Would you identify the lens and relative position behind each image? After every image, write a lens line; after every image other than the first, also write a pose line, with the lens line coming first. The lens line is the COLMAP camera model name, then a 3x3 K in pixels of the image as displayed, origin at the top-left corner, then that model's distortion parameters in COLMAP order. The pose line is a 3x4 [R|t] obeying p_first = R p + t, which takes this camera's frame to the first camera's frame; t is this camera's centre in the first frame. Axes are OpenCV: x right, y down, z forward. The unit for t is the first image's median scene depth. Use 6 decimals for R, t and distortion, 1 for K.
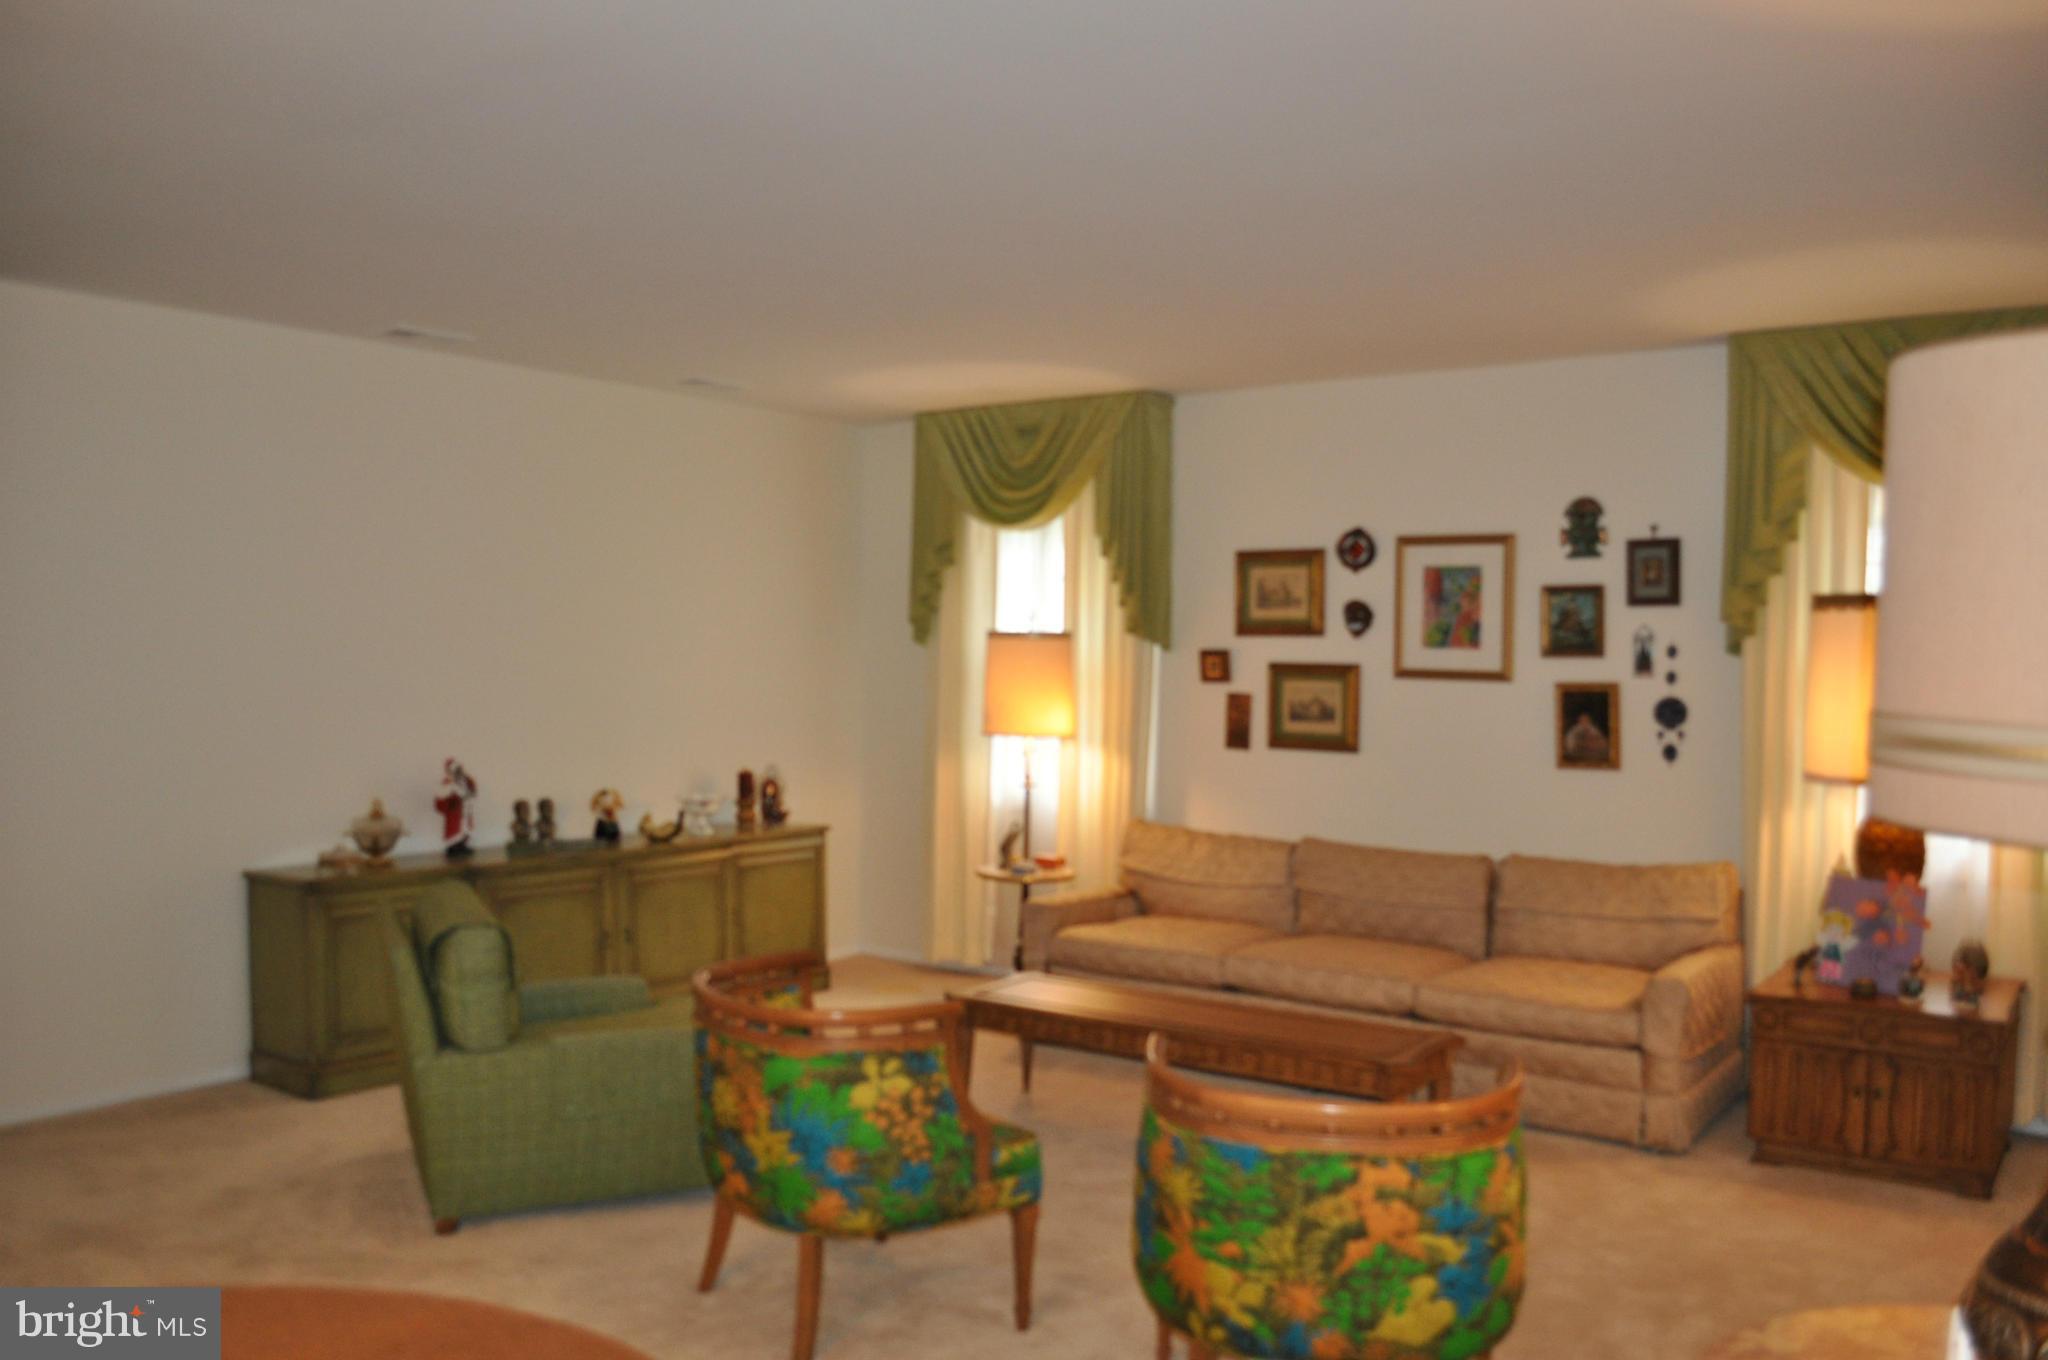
lens RADIAL K [[1642.4, 0, 1027.8], [0, 1642.4, 702.8], [0, 0, 1]] dist [-0.069226, 0.002121]
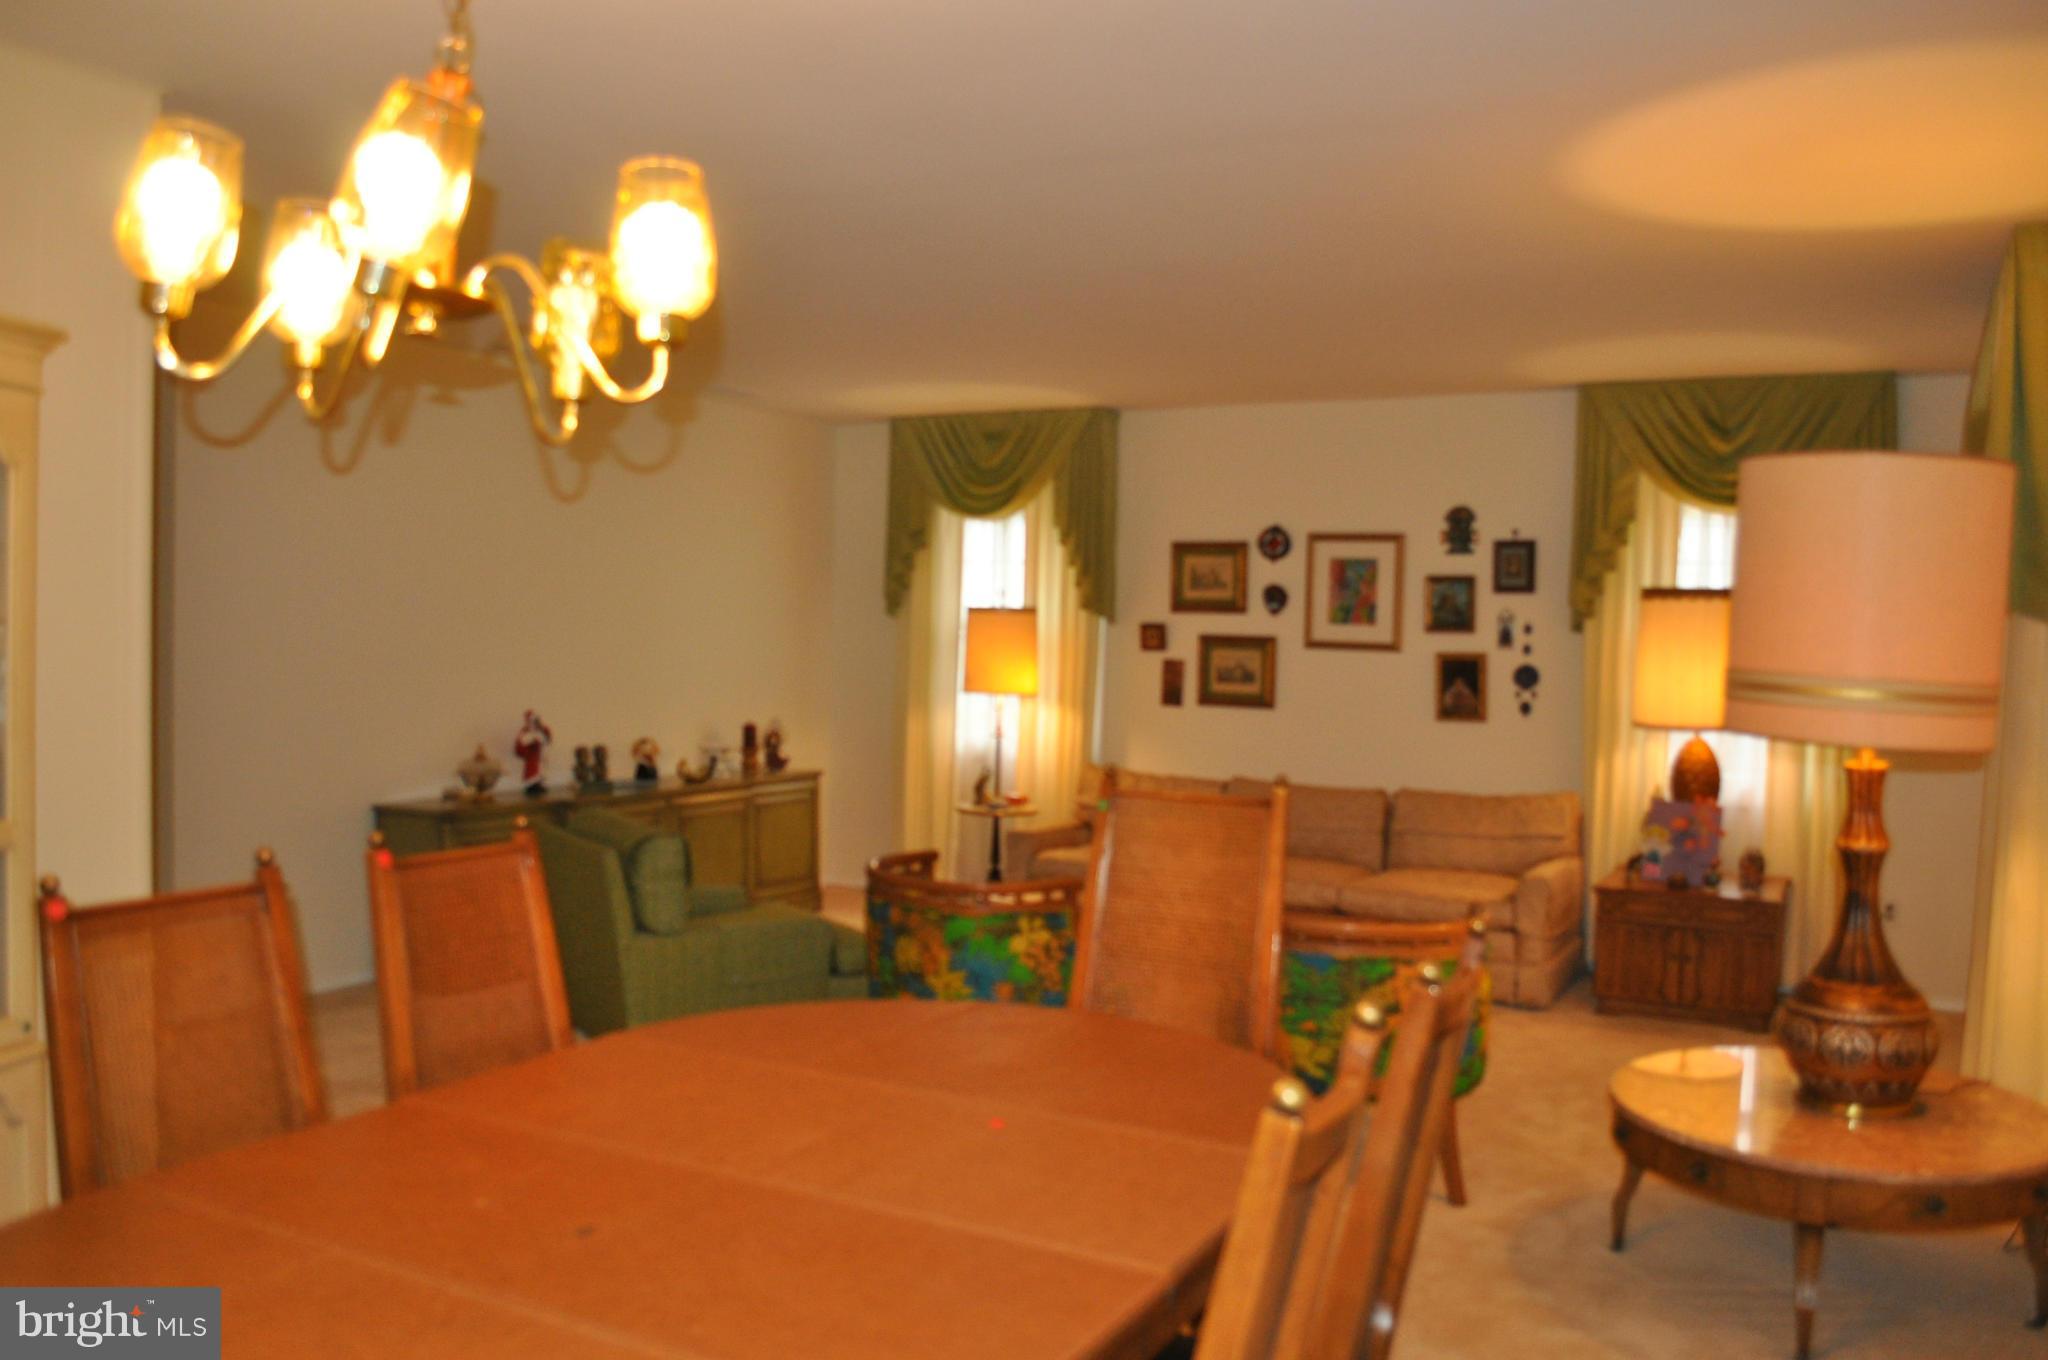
lens RADIAL K [[1642.4, 0, 1027.8], [0, 1642.4, 702.8], [0, 0, 1]] dist [-0.069226, 0.002121]
pose [[0.991602, 0.003600, 0.129275, -0.153723], [-0.006036, 0.999812, 0.018451, 0.004920], [-0.129184, -0.019076, 0.991437, -0.214598]]
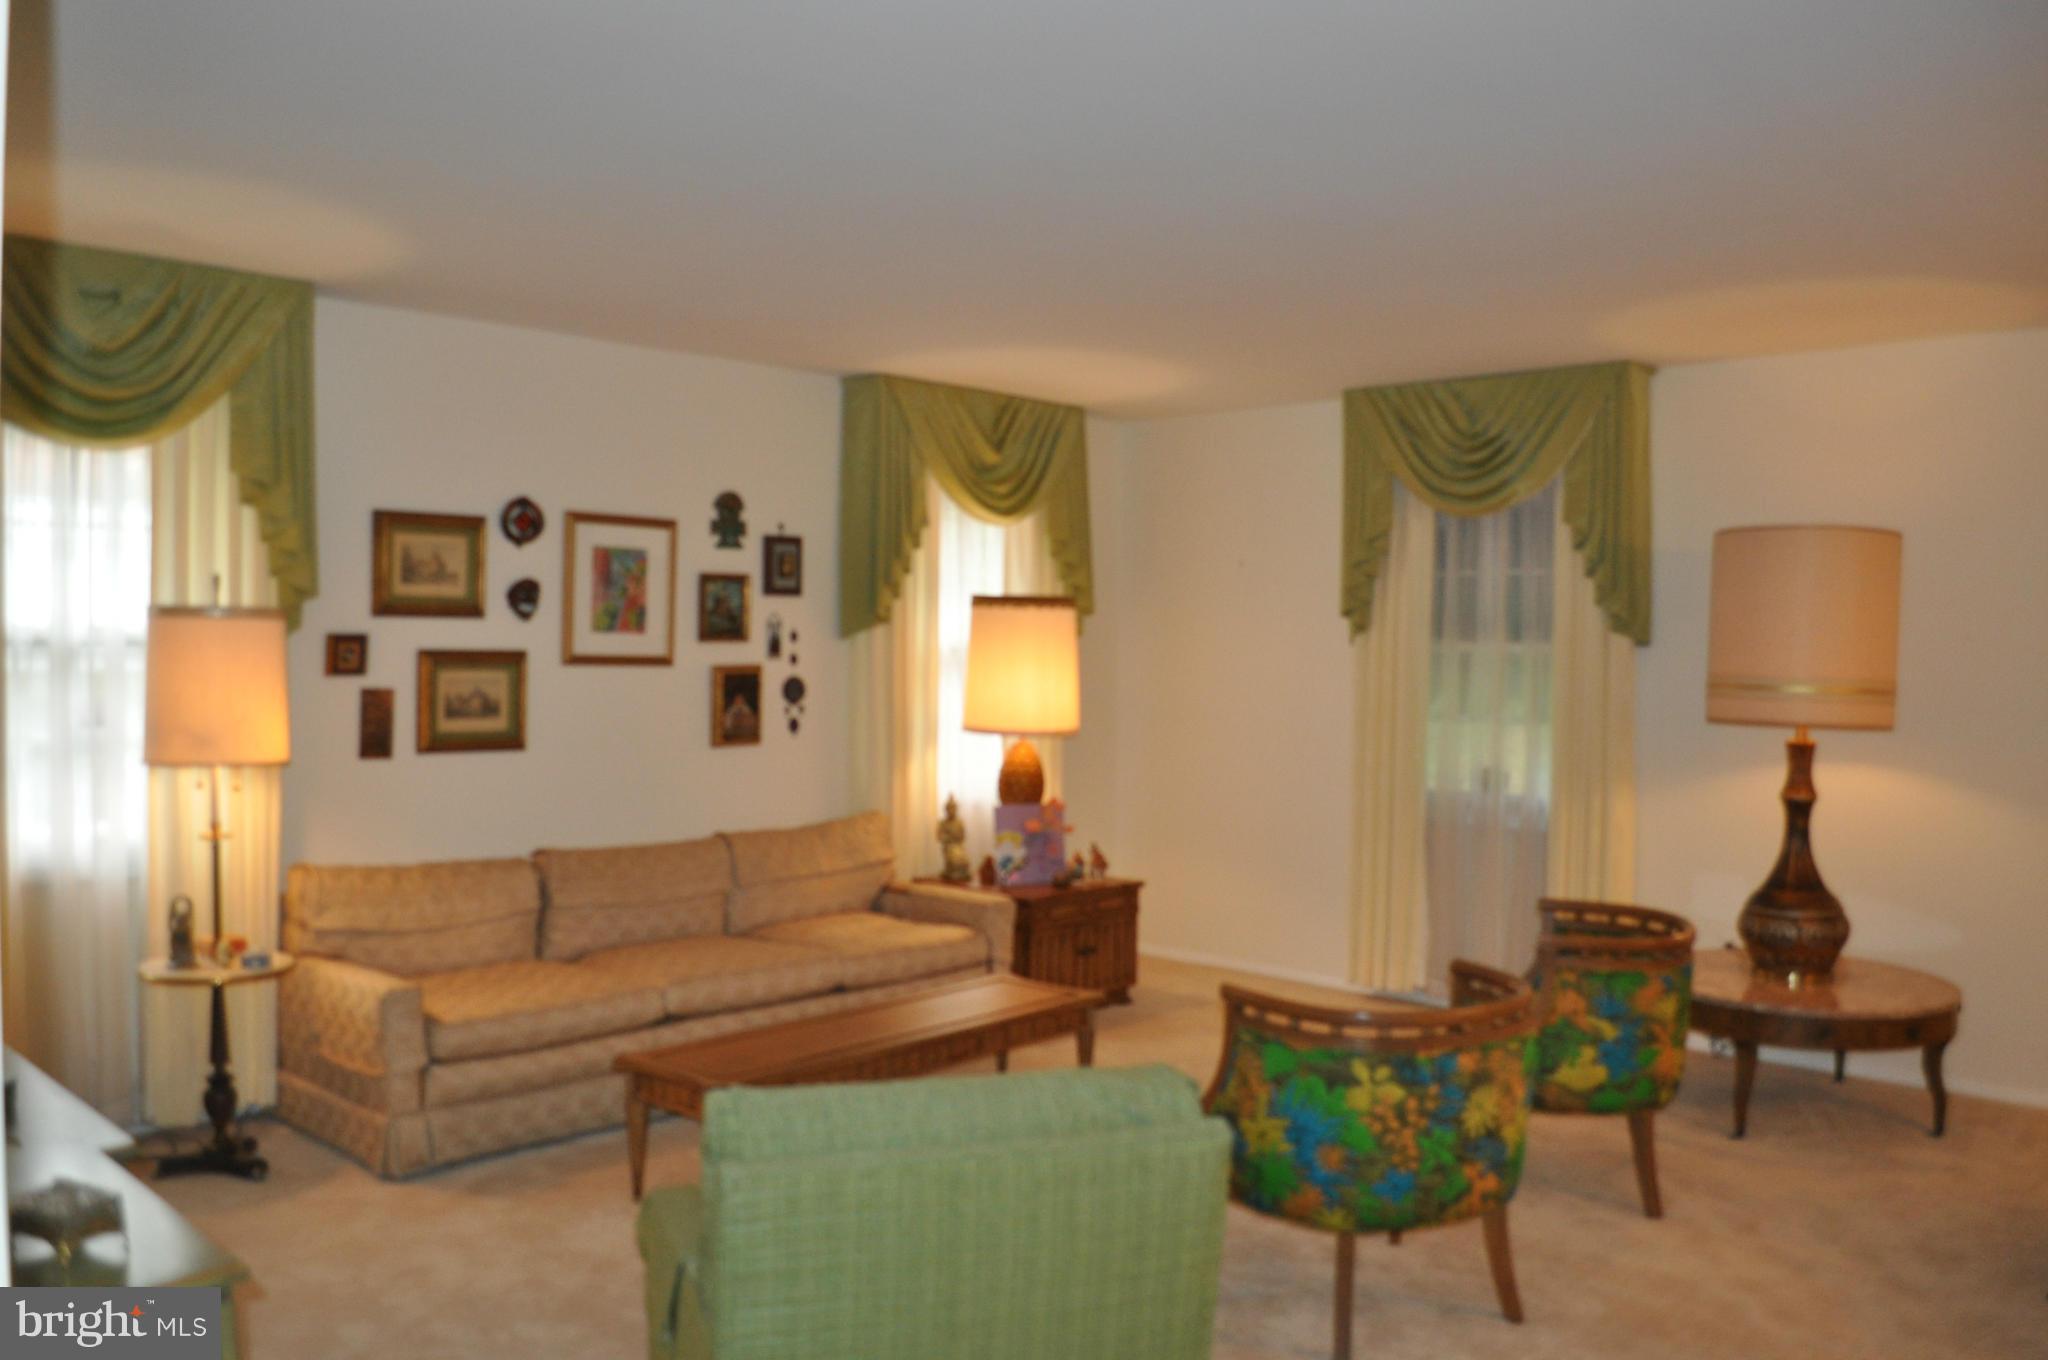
lens RADIAL K [[1642.4, 0, 1027.8], [0, 1642.4, 702.8], [0, 0, 1]] dist [-0.069226, 0.002121]
pose [[0.119926, -0.043645, 0.991823, -0.703239], [0.022050, 0.998904, 0.041290, -0.027985], [-0.992538, 0.016918, 0.120757, 0.677543]]
